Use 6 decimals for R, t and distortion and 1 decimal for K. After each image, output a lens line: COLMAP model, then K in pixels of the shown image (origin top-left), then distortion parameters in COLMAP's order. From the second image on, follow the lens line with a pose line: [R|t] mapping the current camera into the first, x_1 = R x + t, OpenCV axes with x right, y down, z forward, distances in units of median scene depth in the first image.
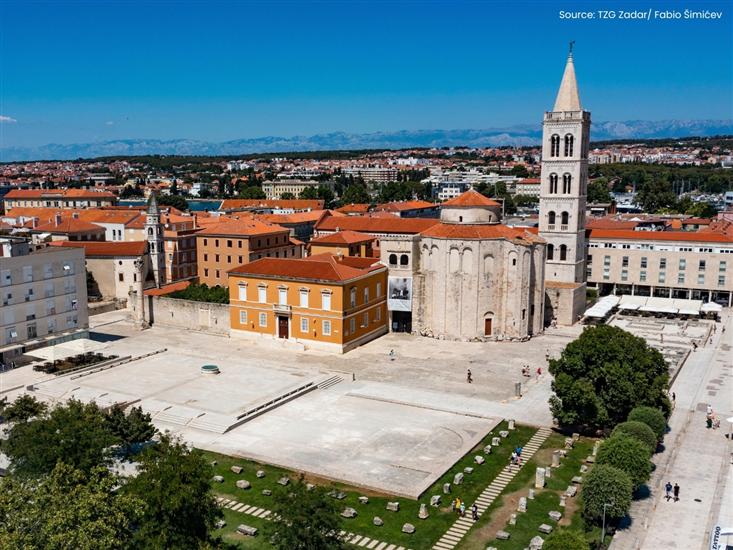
lens RADIAL K [[691.9, 0, 366.5], [0, 691.9, 275.0], [0, 0, 1]] dist [0.005379, 0.004545]
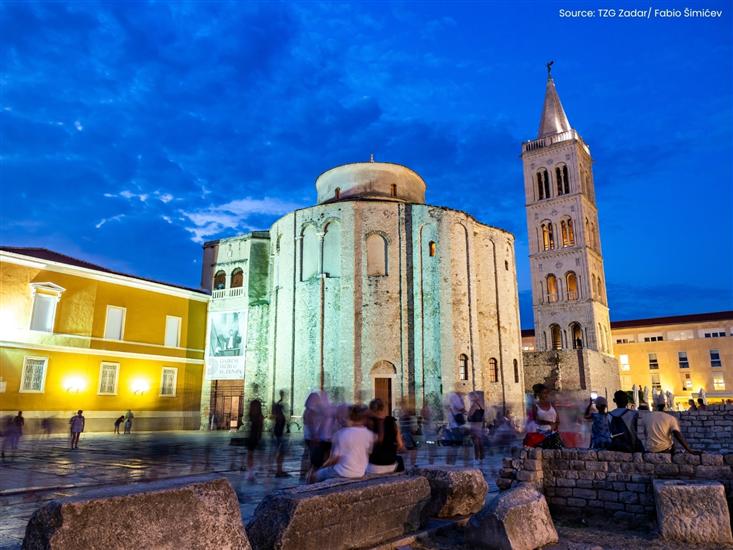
lens RADIAL K [[497.1, 0, 366.2], [0, 497.1, 284.1], [0, 0, 1]] dist [0.005485, 0.002376]
pose [[0.988061, -0.041018, -0.148504, 0.204533], [-0.014660, 0.934502, -0.355656, 0.113179], [0.153366, 0.353586, 0.922744, 0.667387]]
